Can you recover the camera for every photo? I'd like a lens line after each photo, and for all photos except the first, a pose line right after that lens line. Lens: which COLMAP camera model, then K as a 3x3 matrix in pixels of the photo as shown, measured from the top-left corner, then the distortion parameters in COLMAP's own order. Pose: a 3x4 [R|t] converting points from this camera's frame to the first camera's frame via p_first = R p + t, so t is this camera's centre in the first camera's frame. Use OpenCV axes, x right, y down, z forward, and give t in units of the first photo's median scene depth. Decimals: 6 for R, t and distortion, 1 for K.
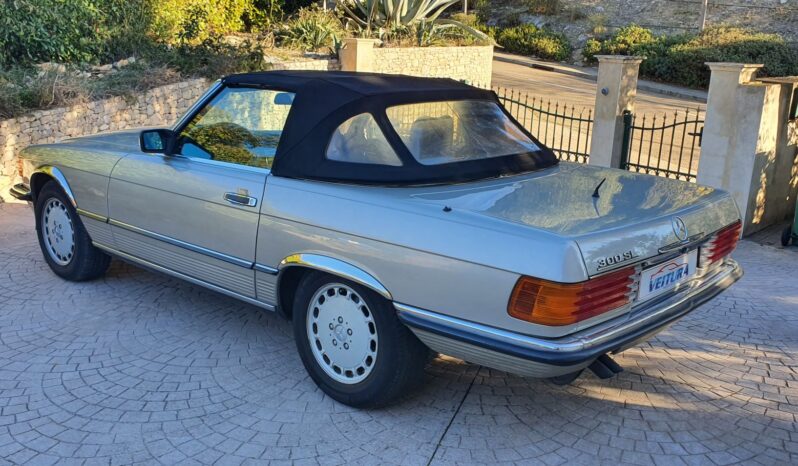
lens RADIAL K [[797.6, 0, 399.0], [0, 797.6, 233.0], [0, 0, 1]] dist [0.093170, -0.200109]
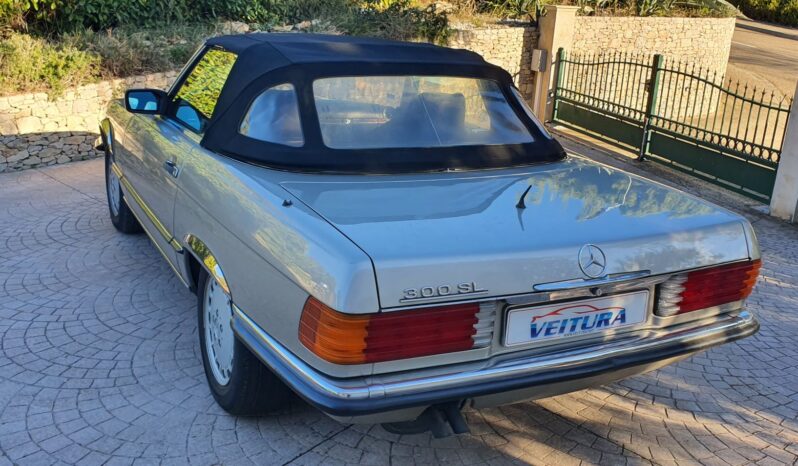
lens RADIAL K [[797.6, 0, 399.0], [0, 797.6, 233.0], [0, 0, 1]] dist [0.093170, -0.200109]
pose [[0.935647, 0.118528, -0.332439, 0.329703], [-0.105943, 0.992805, 0.055802, -0.042198], [0.336661, -0.016992, 0.941473, 0.178531]]
